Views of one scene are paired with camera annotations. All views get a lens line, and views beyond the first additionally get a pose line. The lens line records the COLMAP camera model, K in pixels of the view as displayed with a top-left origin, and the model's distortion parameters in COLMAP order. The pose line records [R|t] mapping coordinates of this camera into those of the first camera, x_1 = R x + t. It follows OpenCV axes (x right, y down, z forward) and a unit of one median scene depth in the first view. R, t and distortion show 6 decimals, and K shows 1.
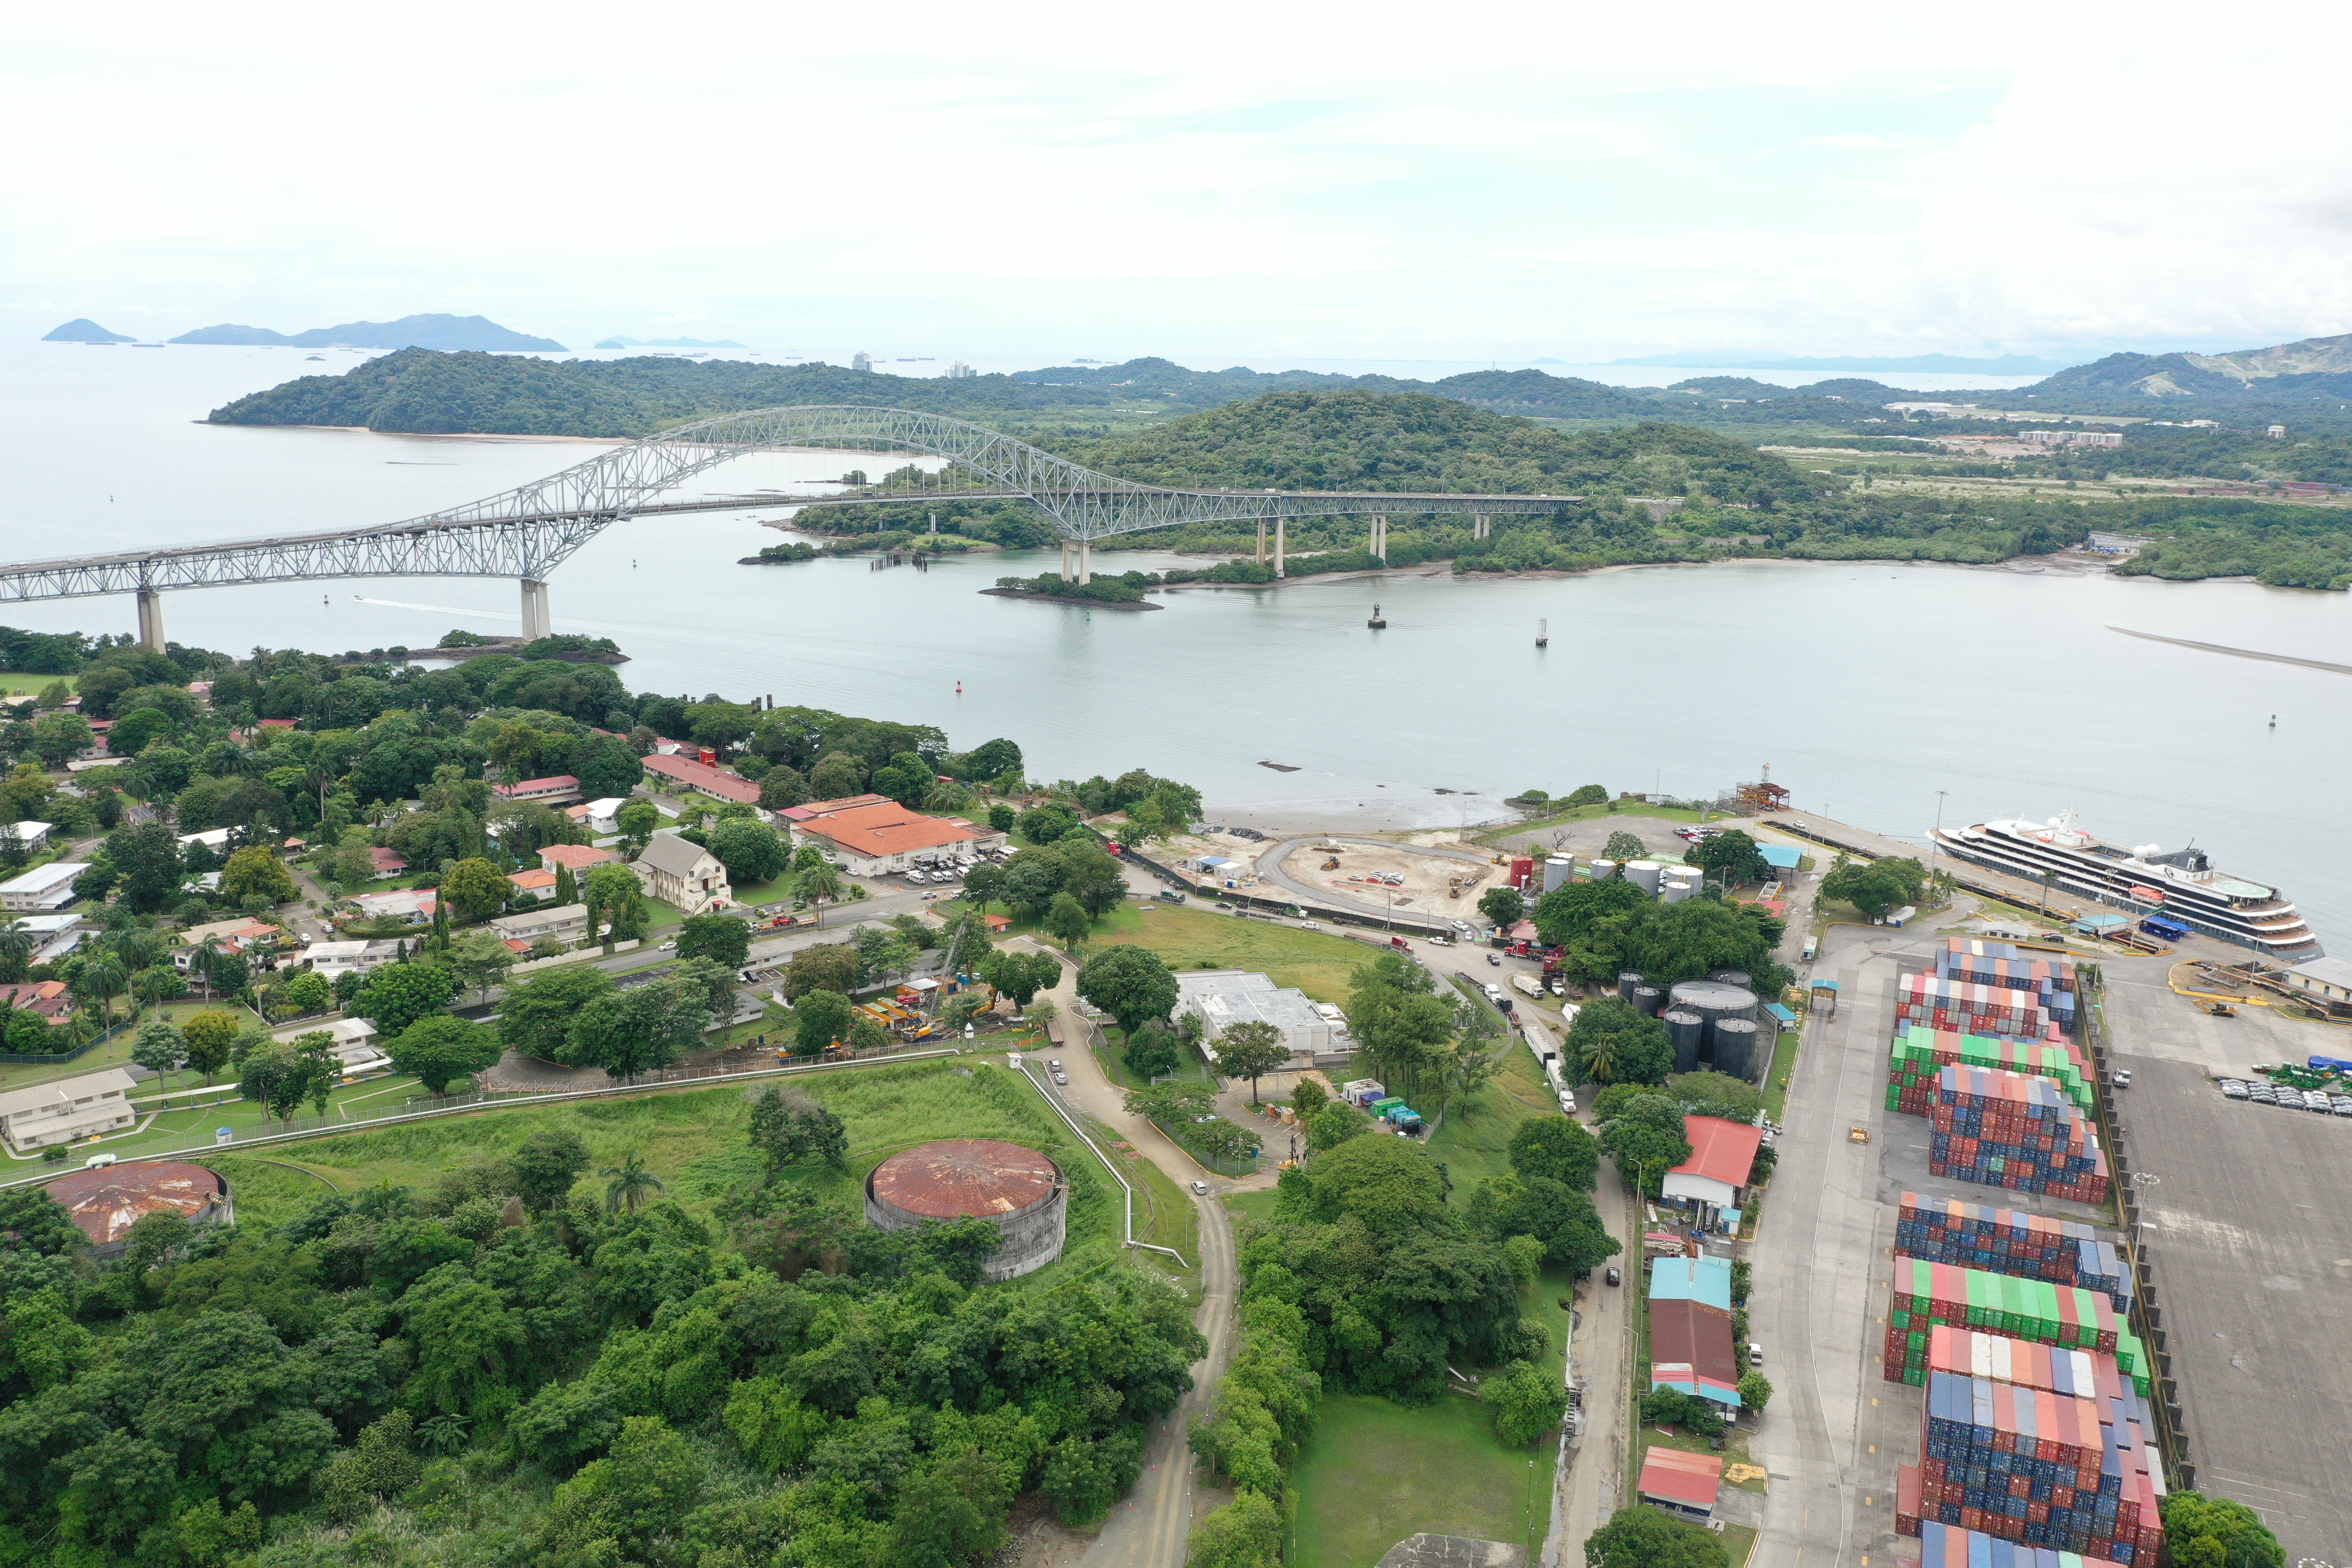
lens RADIAL K [[1852.3, 0, 1172.0], [0, 1852.3, 795.4], [0, 0, 1]] dist [-0.000983, -0.000222]
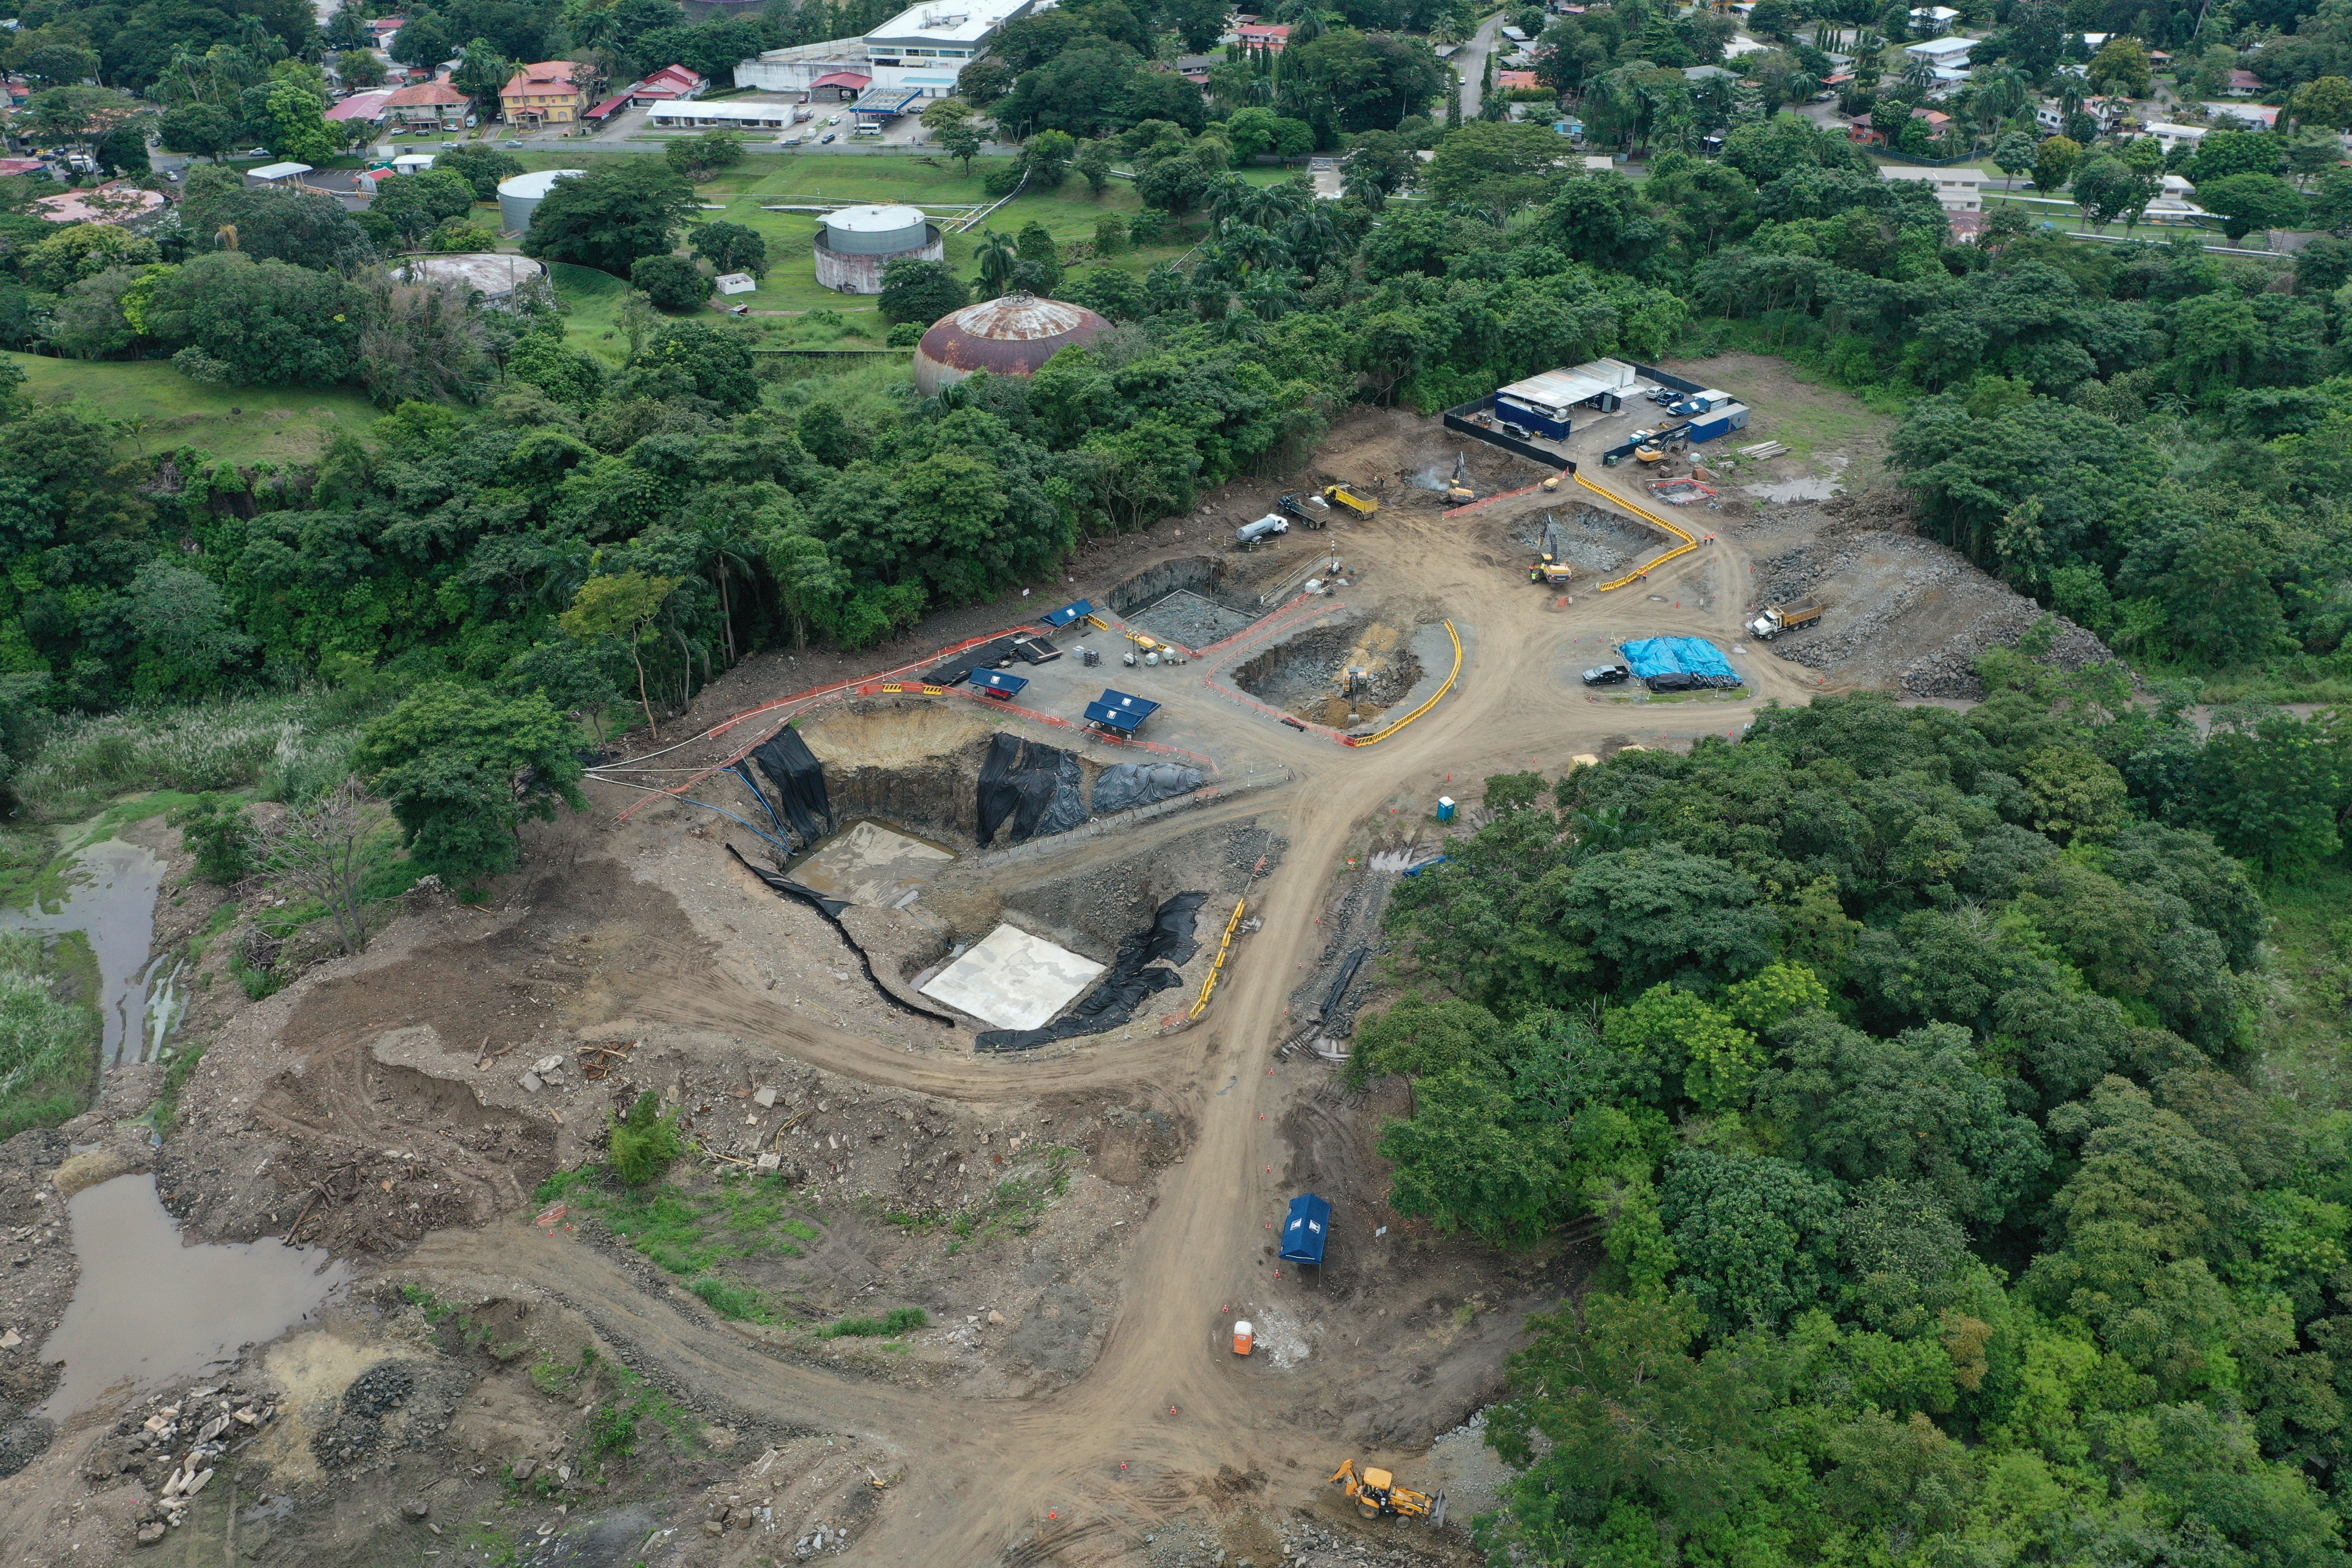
lens RADIAL K [[1884.9, 0, 1197.5], [0, 1884.9, 784.8], [0, 0, 1]] dist [-0.001083, -0.007171]
pose [[0.626034, 0.394958, -0.672375, 0.025985], [-0.166026, 0.909986, 0.379949, 0.033647], [0.761916, -0.126229, 0.635256, -0.058683]]
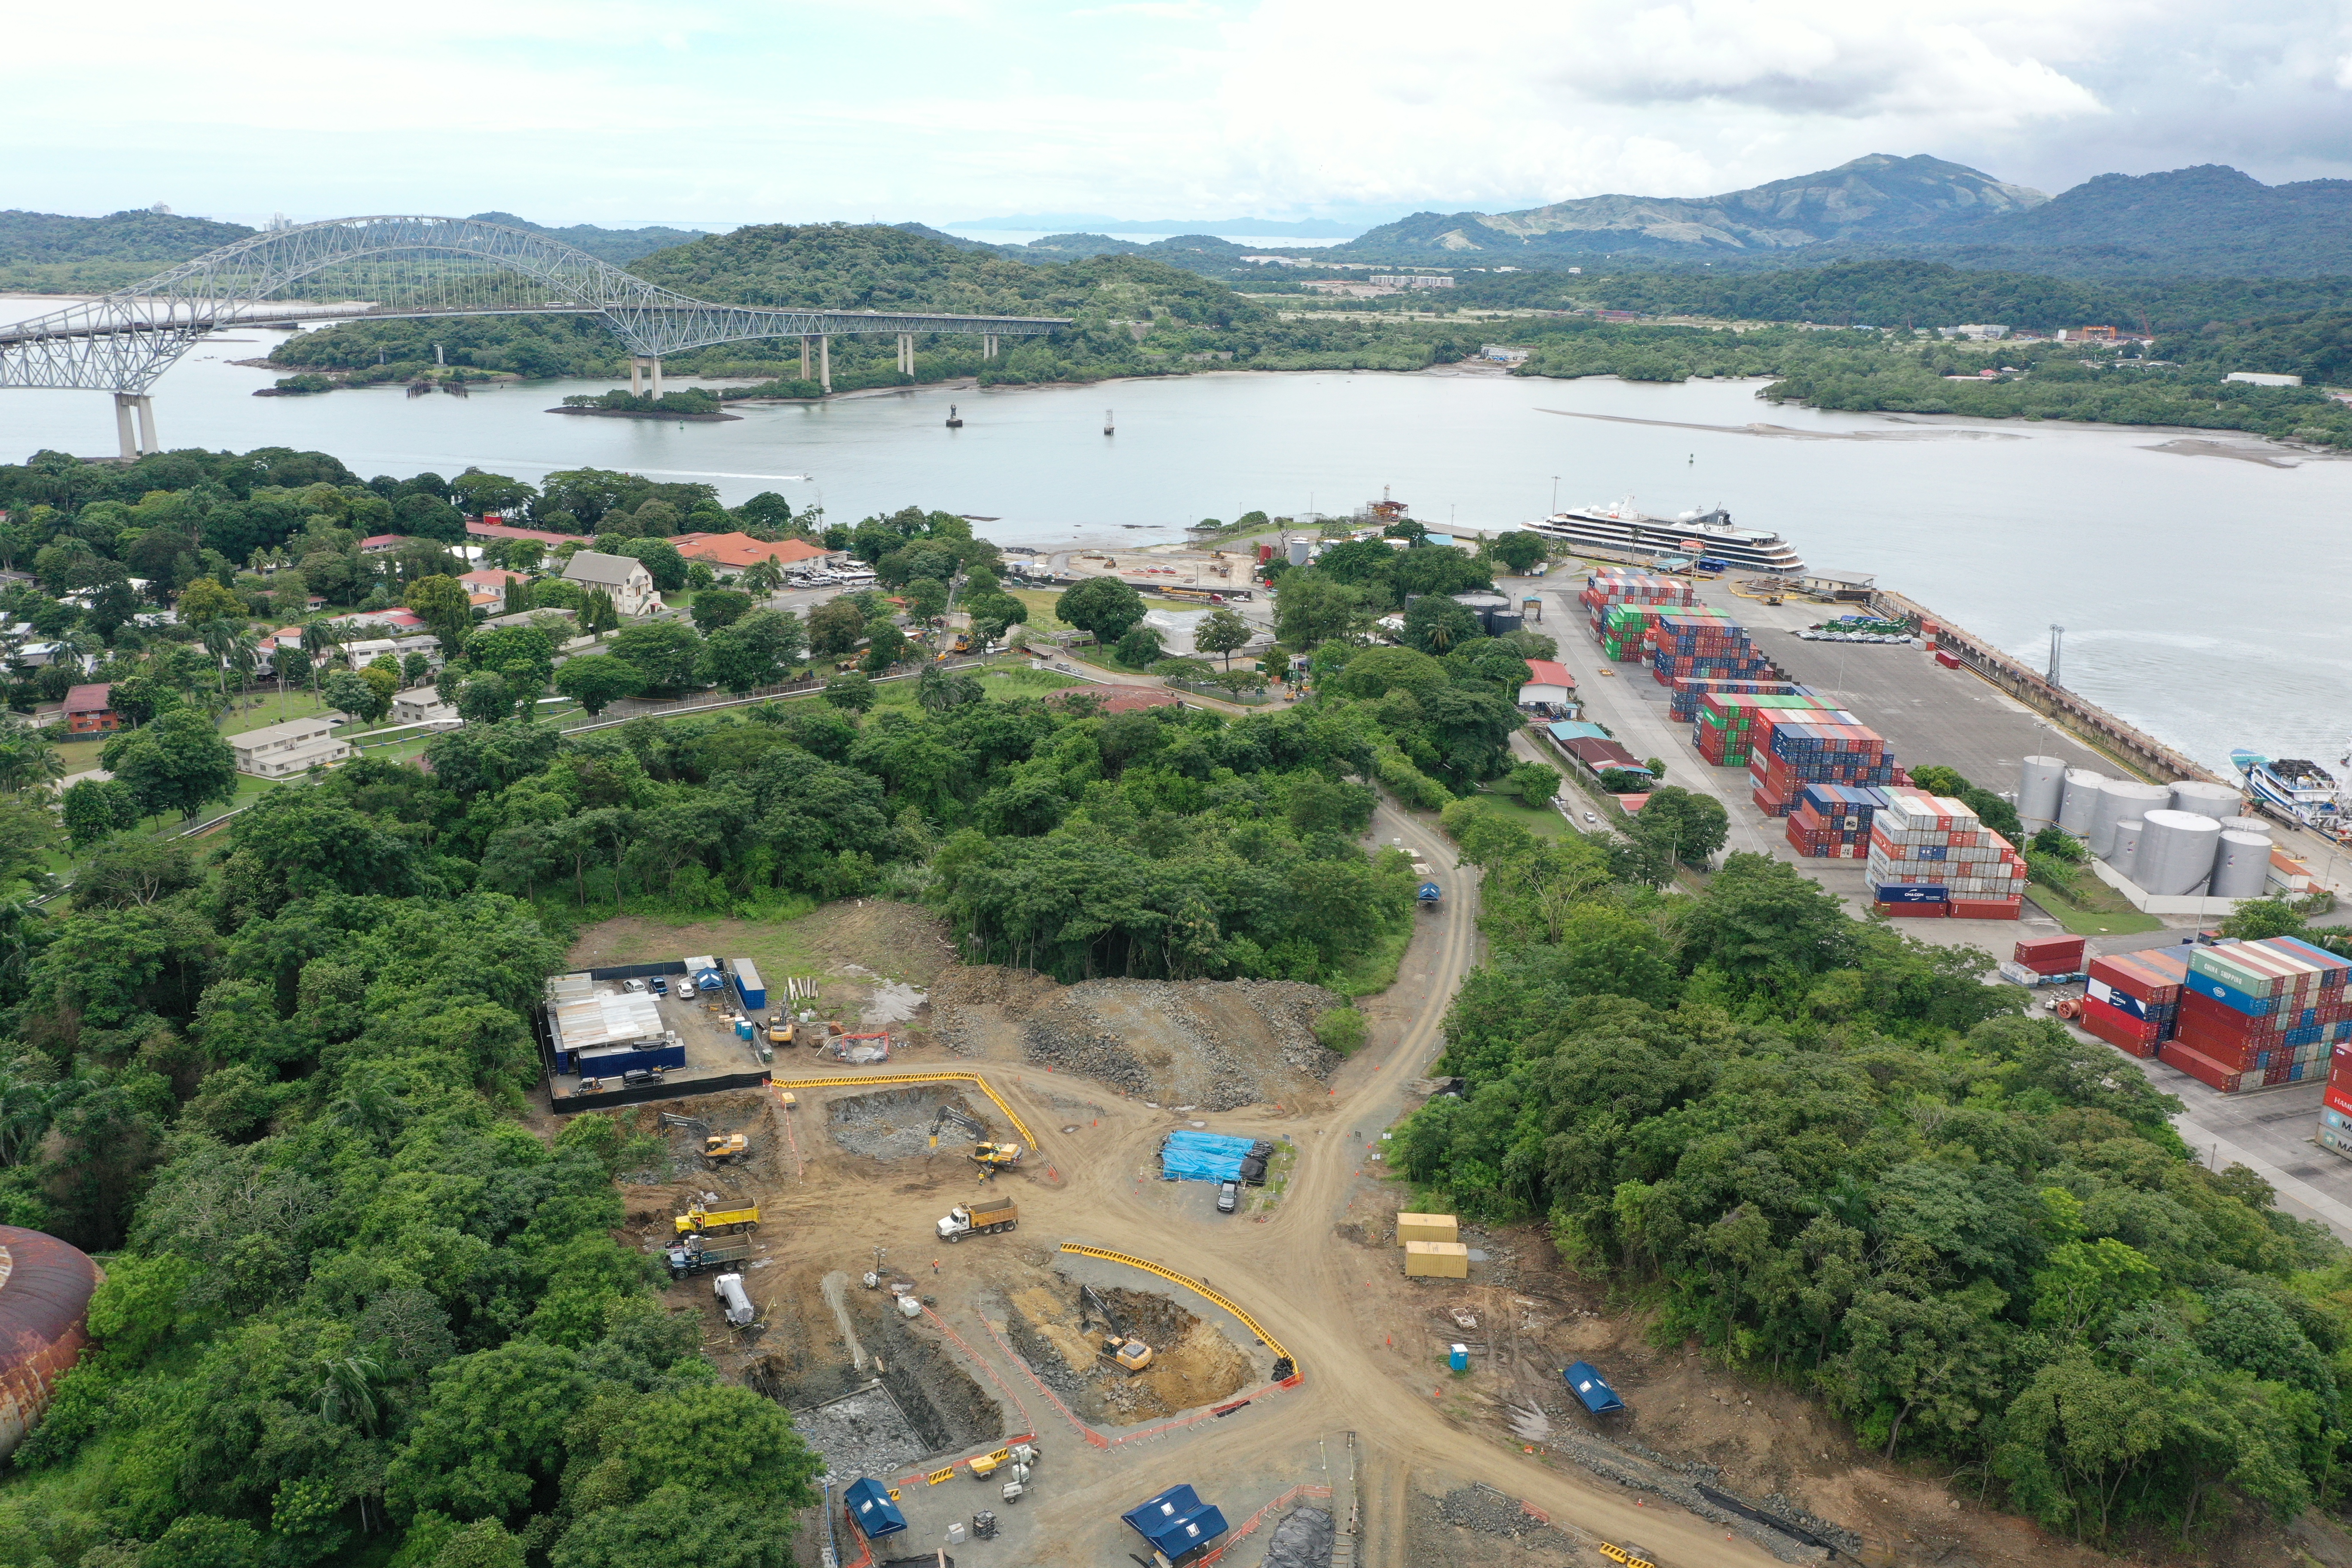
lens RADIAL K [[1852.3, 0, 1172.0], [0, 1852.3, 795.4], [0, 0, 1]] dist [-0.000983, -0.000222]
pose [[0.940644, -0.097862, 0.324978, -0.111826], [0.075476, 0.993867, 0.080825, 0.036300], [-0.330895, -0.051499, 0.942261, -0.065083]]
